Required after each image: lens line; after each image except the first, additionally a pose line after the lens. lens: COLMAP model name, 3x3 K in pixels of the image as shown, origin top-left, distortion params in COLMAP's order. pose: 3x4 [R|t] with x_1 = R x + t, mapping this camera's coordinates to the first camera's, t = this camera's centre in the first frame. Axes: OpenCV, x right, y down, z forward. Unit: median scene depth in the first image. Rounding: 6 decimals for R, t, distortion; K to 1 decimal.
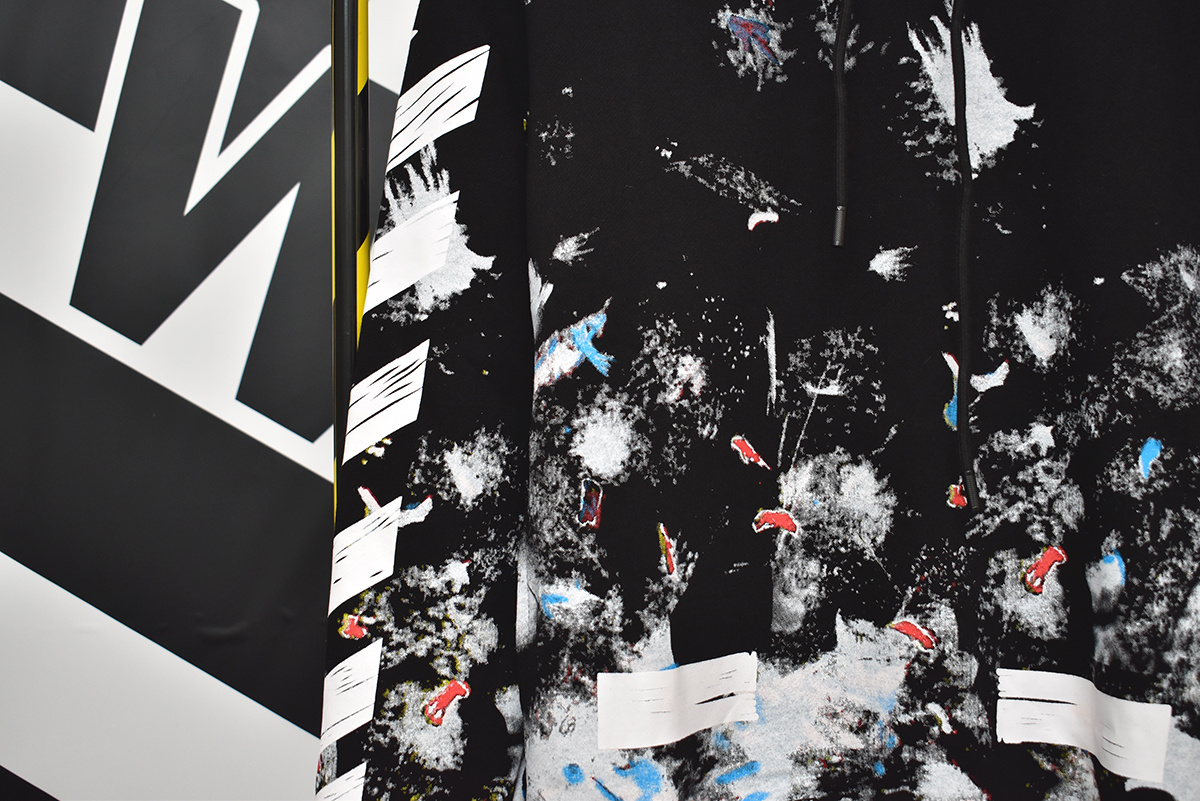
lens RADIAL K [[1527.3, 0, 600.0], [0, 1527.3, 400.5], [0, 0, 1]] dist [-0.052975, -0.045055]
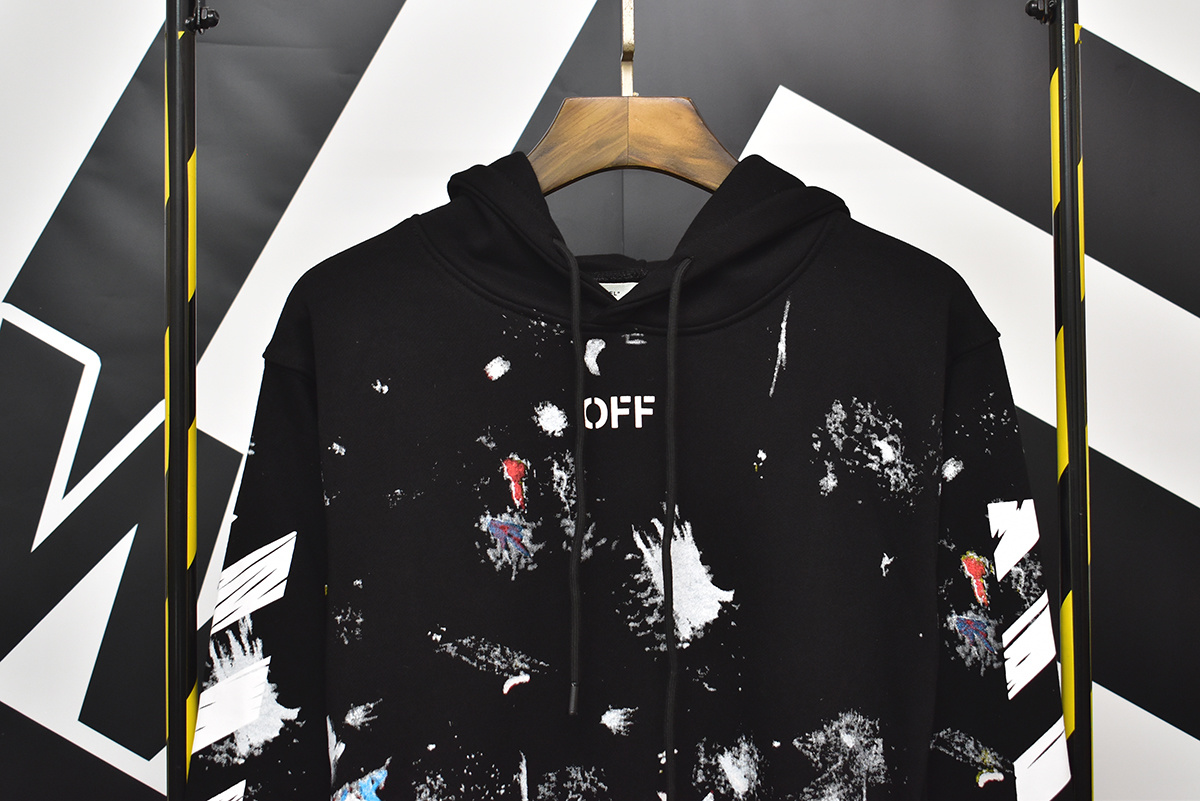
lens RADIAL K [[1777.3, 0, 619.5], [0, 1777.3, 339.4], [0, 0, 1]] dist [-0.056761, -0.002250]
pose [[0.997264, 0.004970, 0.073760, 0.083175], [-0.003423, 0.999772, -0.021083, -0.369995], [-0.073848, 0.020772, 0.997053, -0.456879]]
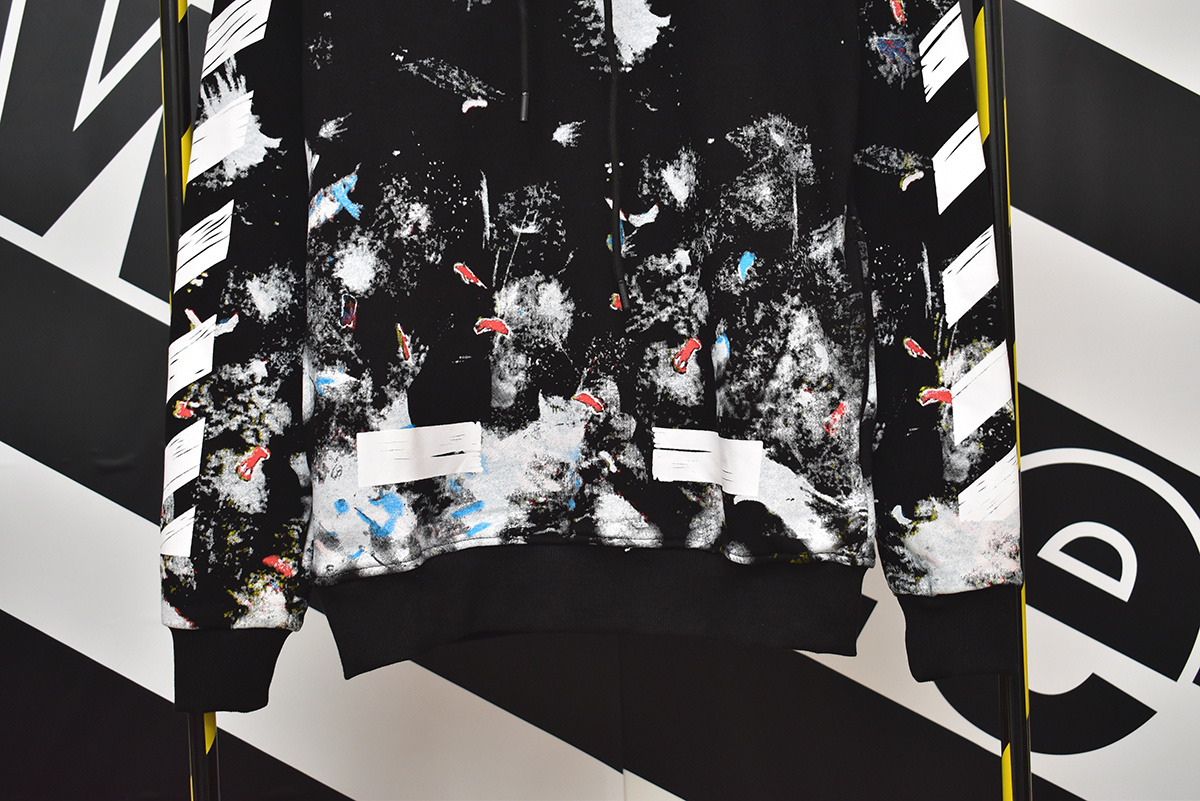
lens RADIAL K [[1527.3, 0, 600.0], [0, 1527.3, 400.5], [0, 0, 1]] dist [-0.052975, -0.045055]
pose [[0.999314, -0.027952, 0.024311, 0.179585], [0.027258, 0.999225, 0.028404, 0.111040], [-0.025086, -0.027722, 0.999301, -0.378542]]
